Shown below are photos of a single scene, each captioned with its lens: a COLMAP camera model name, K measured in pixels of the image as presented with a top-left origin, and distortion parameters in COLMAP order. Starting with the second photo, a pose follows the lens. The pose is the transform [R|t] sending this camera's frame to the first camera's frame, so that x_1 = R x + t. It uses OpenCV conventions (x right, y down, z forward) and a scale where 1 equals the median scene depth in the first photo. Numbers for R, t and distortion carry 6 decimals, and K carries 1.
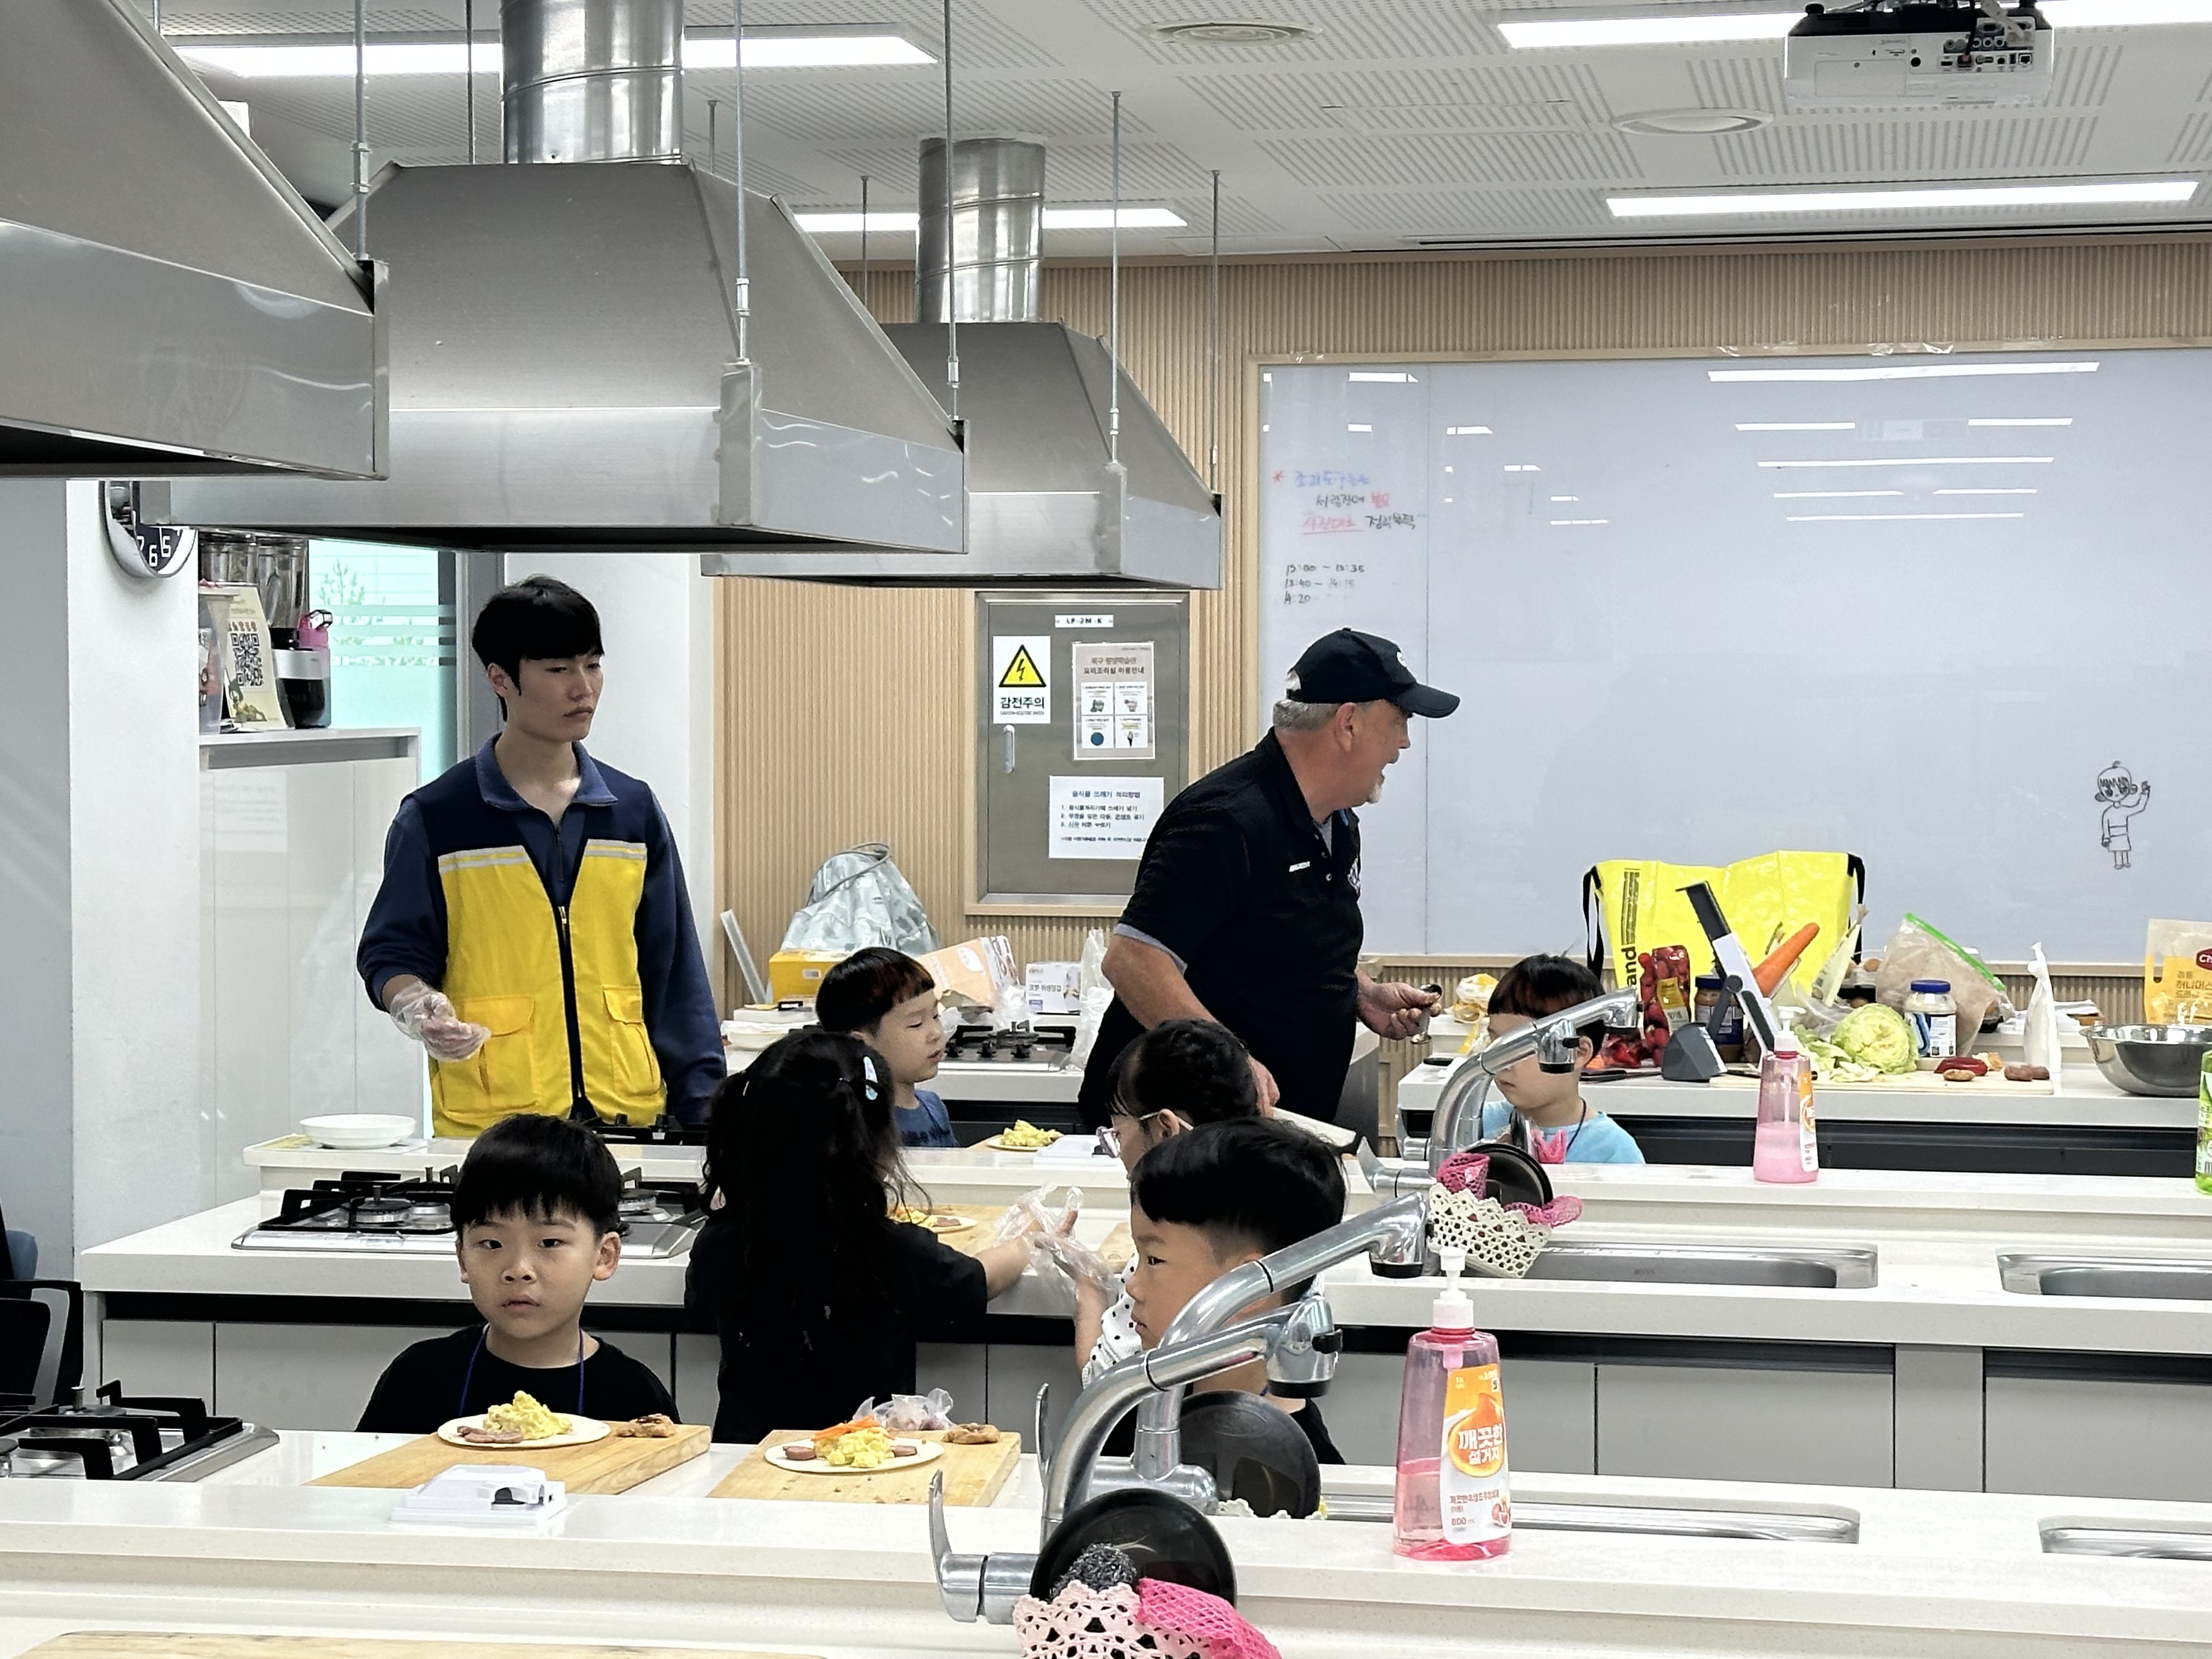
lens RADIAL K [[4158.8, 0, 1120.9], [0, 4158.8, 837.1], [0, 0, 1]] dist [0.159955, 0.000000]
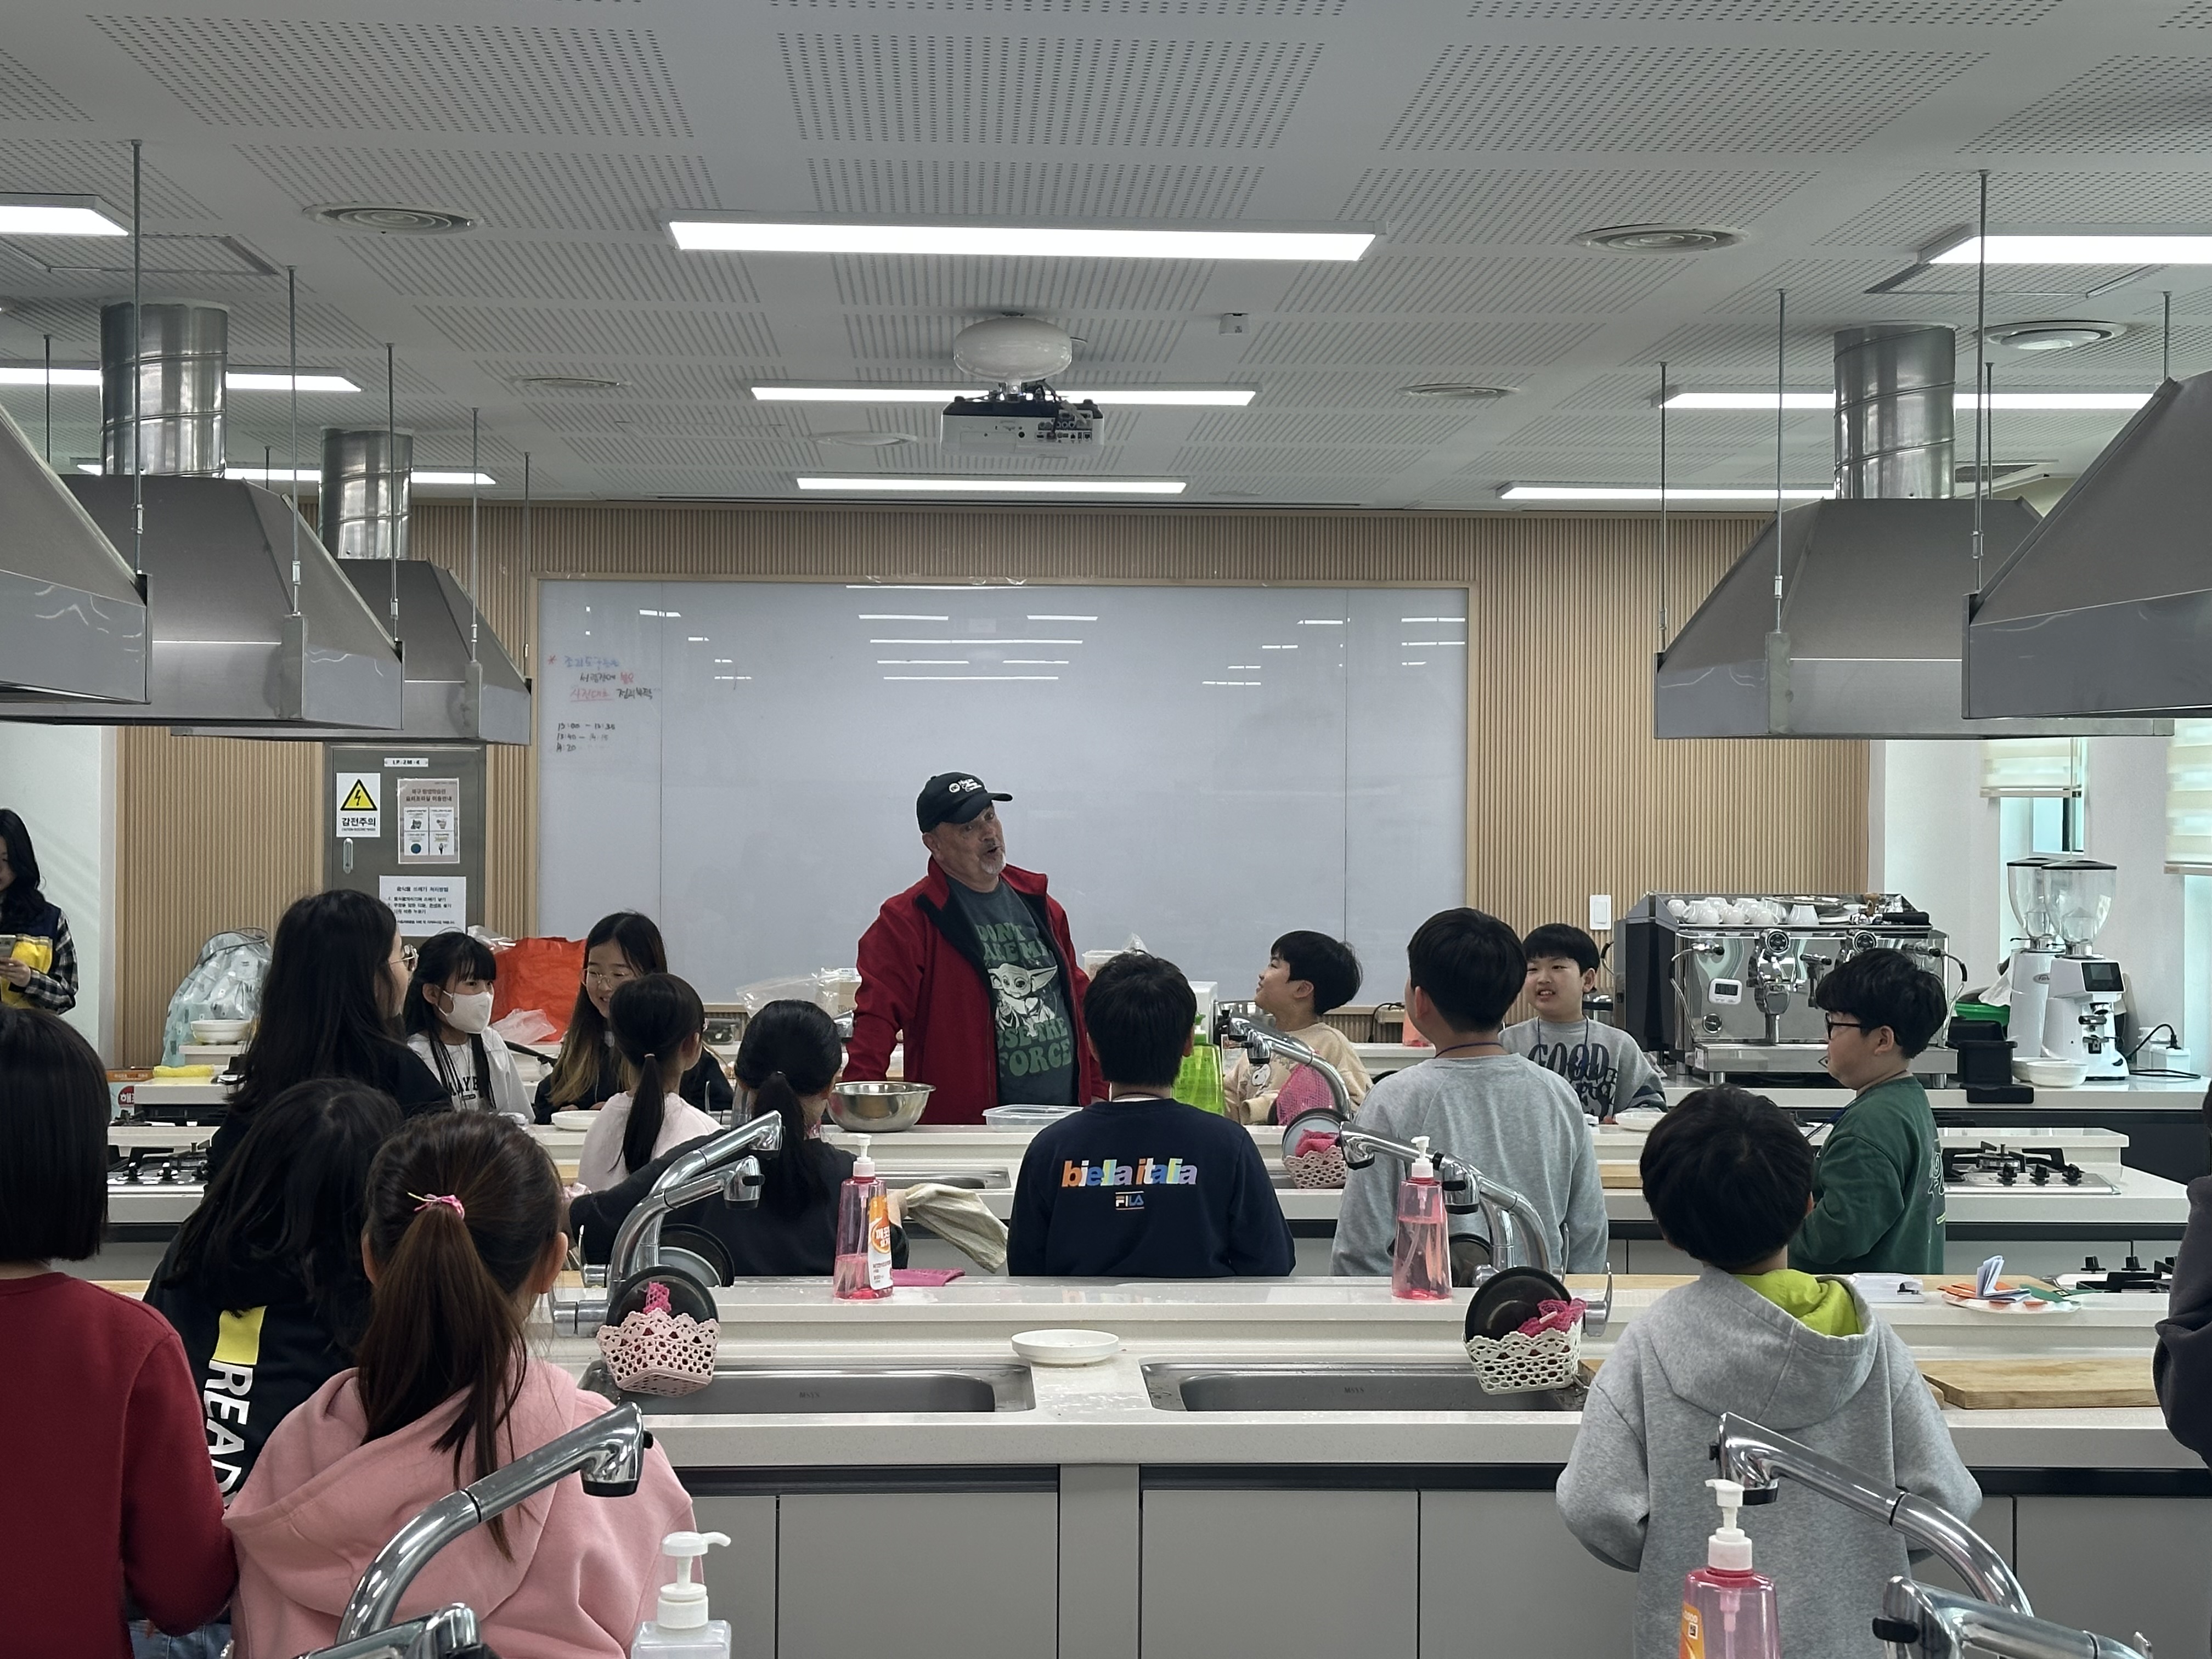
lens RADIAL K [[3482.9, 0, 1127.2], [0, 3482.9, 815.3], [0, 0, 1]] dist [0.141678, 0.000000]
pose [[0.972272, 0.004354, 0.233813, -0.055551], [0.002782, 0.999541, -0.030183, 0.000972], [-0.233837, 0.029997, 0.971813, -0.201356]]
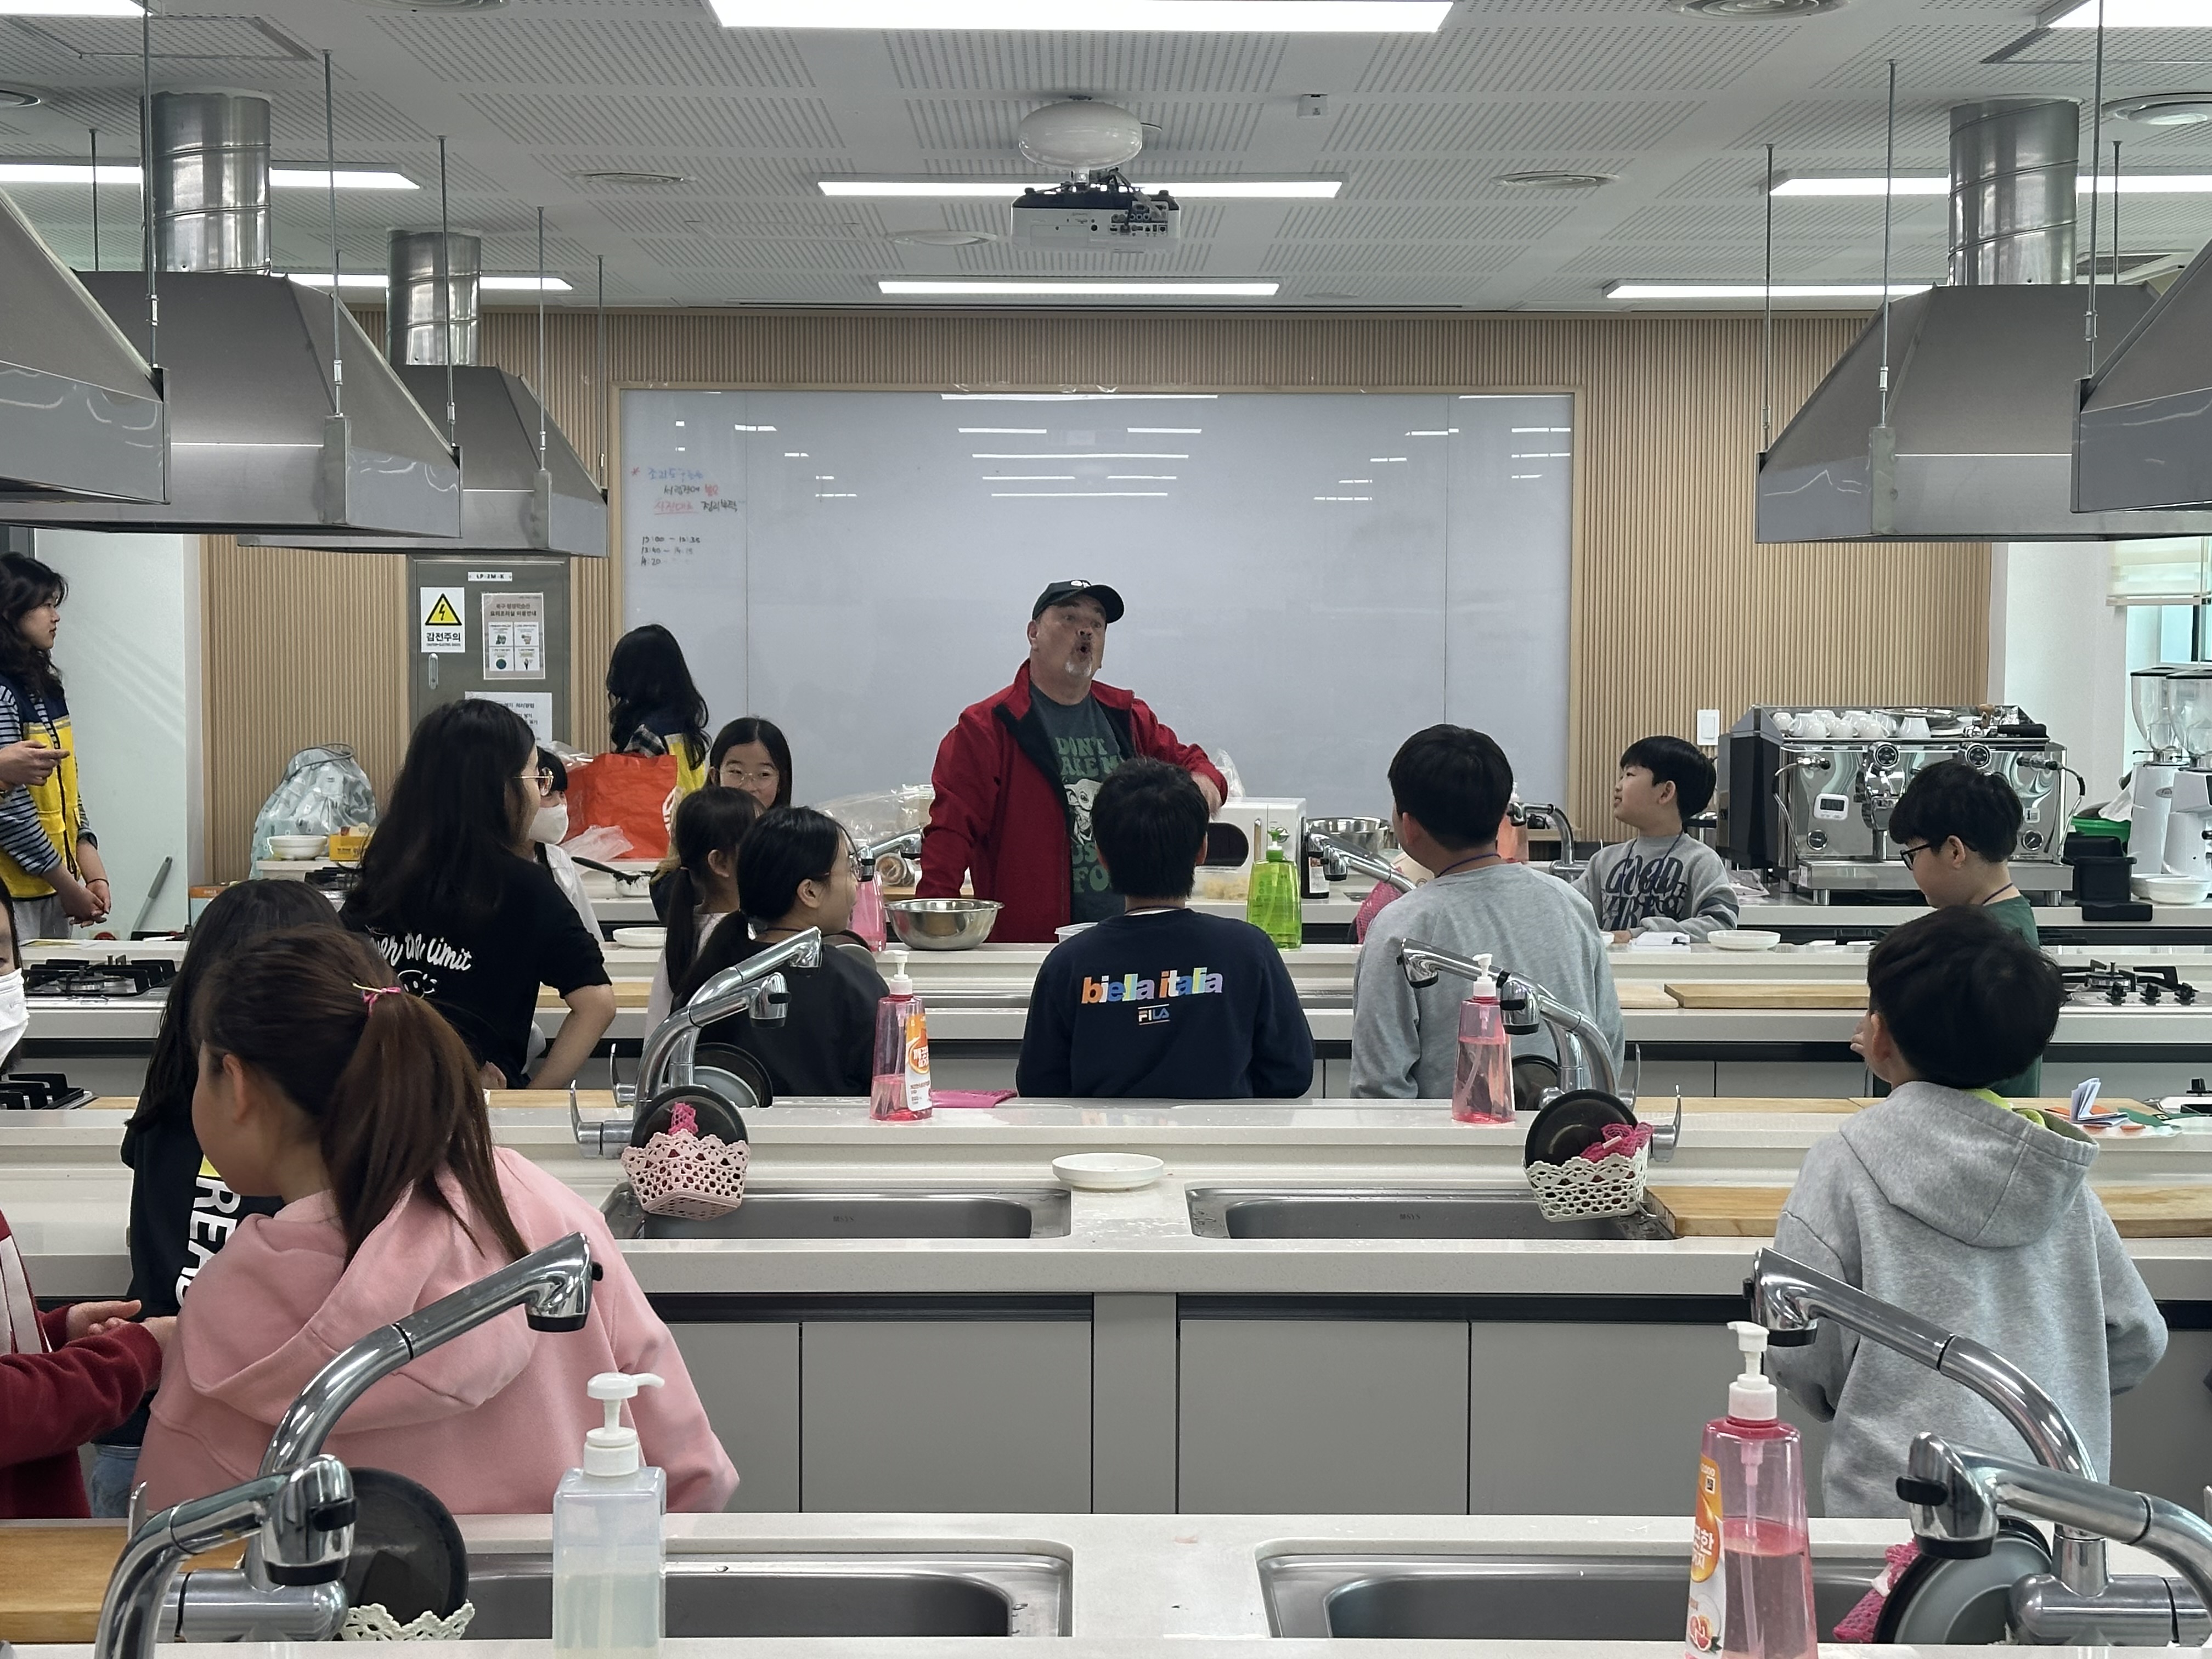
lens RADIAL K [[3482.9, 0, 1114.1], [0, 3482.9, 831.5], [0, 0, 1]] dist [0.141678, 0.000000]
pose [[0.980814, -0.008781, 0.194748, -0.037526], [0.003965, 0.999677, 0.025106, 0.003435], [-0.194905, -0.023852, 0.980532, -0.178176]]
